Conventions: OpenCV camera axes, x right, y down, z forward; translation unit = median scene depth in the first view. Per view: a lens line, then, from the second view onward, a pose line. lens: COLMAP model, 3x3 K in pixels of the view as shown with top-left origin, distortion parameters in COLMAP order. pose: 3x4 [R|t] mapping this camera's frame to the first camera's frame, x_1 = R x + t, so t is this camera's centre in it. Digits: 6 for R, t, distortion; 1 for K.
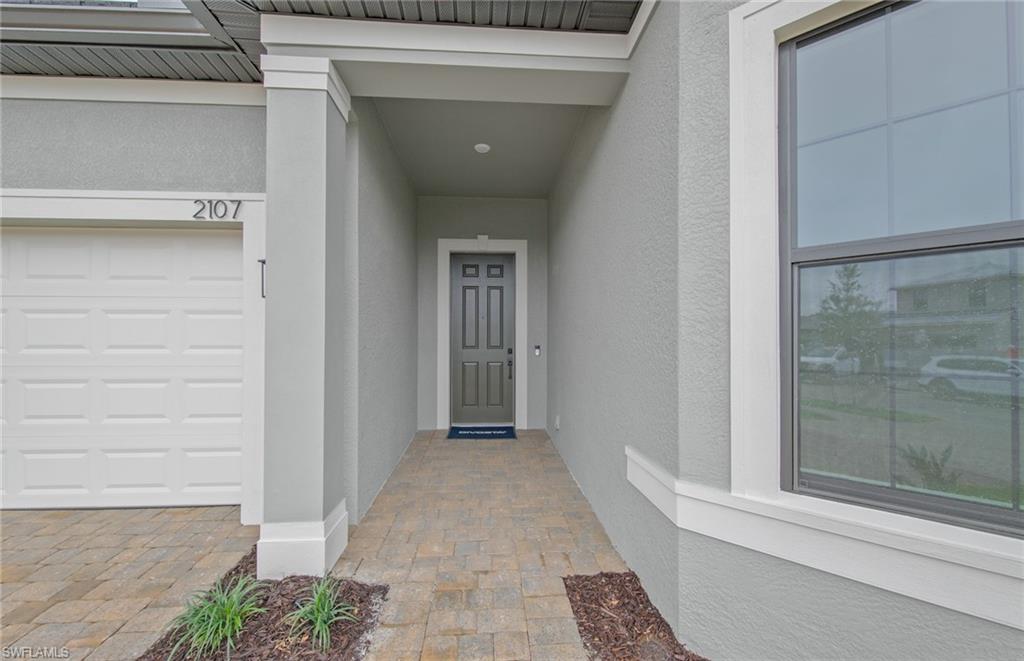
lens RADIAL K [[396.9, 0, 507.6], [0, 396.9, 336.0], [0, 0, 1]] dist [0.001233, -0.000273]
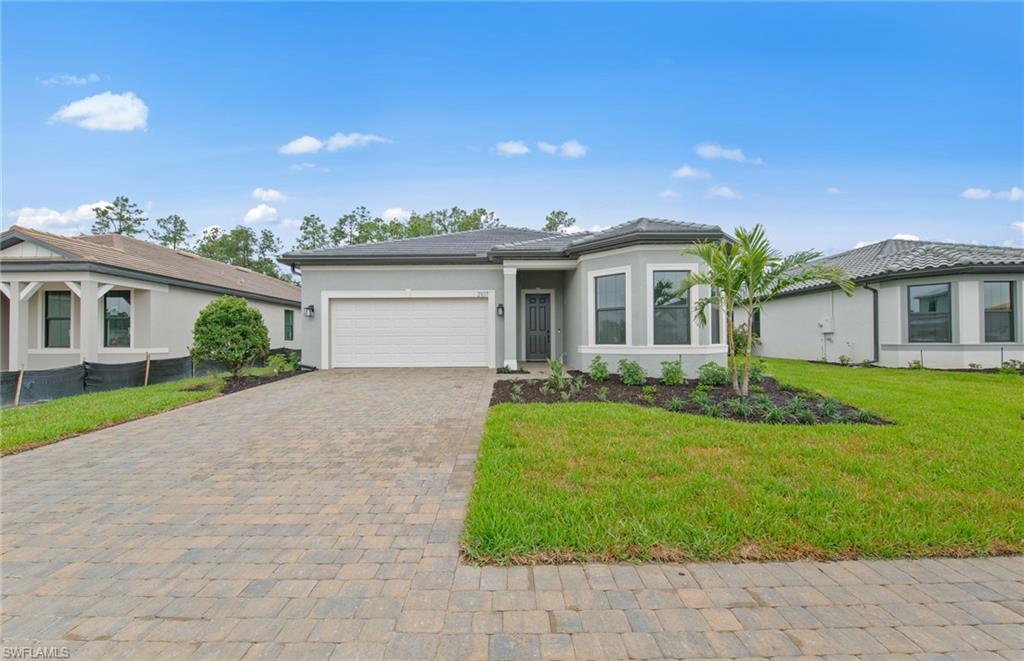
lens RADIAL K [[396.9, 0, 507.6], [0, 396.9, 336.0], [0, 0, 1]] dist [0.001233, -0.000273]
pose [[0.998310, -0.006203, -0.057775, -0.112648], [0.006239, 0.999980, 0.000447, 0.065133], [0.057772, -0.000806, 0.998330, -1.635186]]
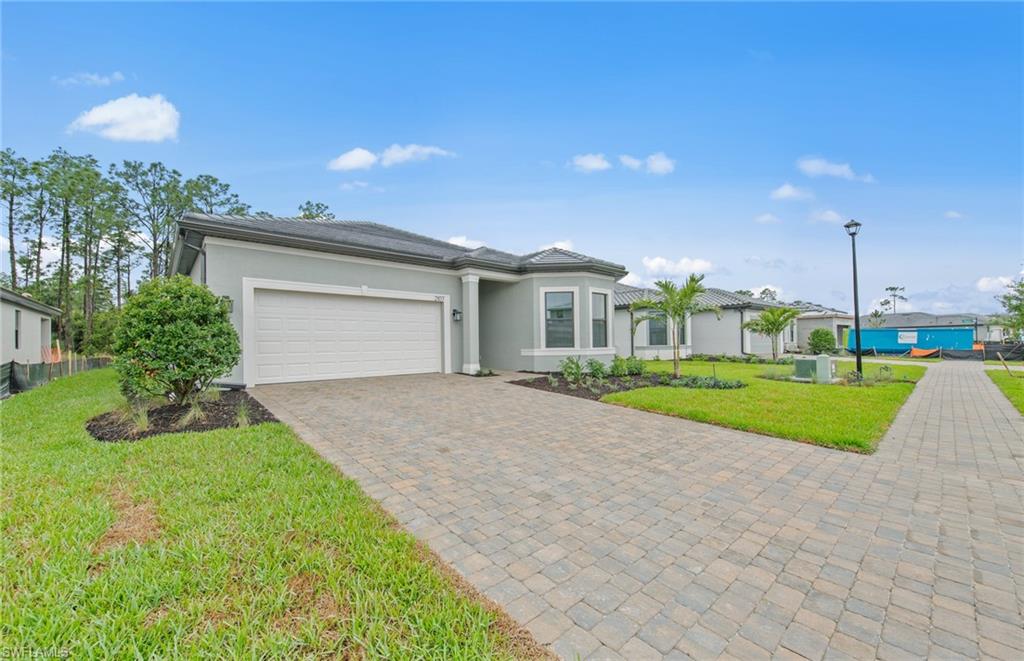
lens RADIAL K [[396.9, 0, 507.6], [0, 396.9, 336.0], [0, 0, 1]] dist [0.001233, -0.000273]
pose [[0.777472, 0.003434, 0.628908, -1.418999], [0.003157, 0.999951, -0.009362, 0.060770], [-0.628909, 0.009264, 0.777423, -1.369928]]
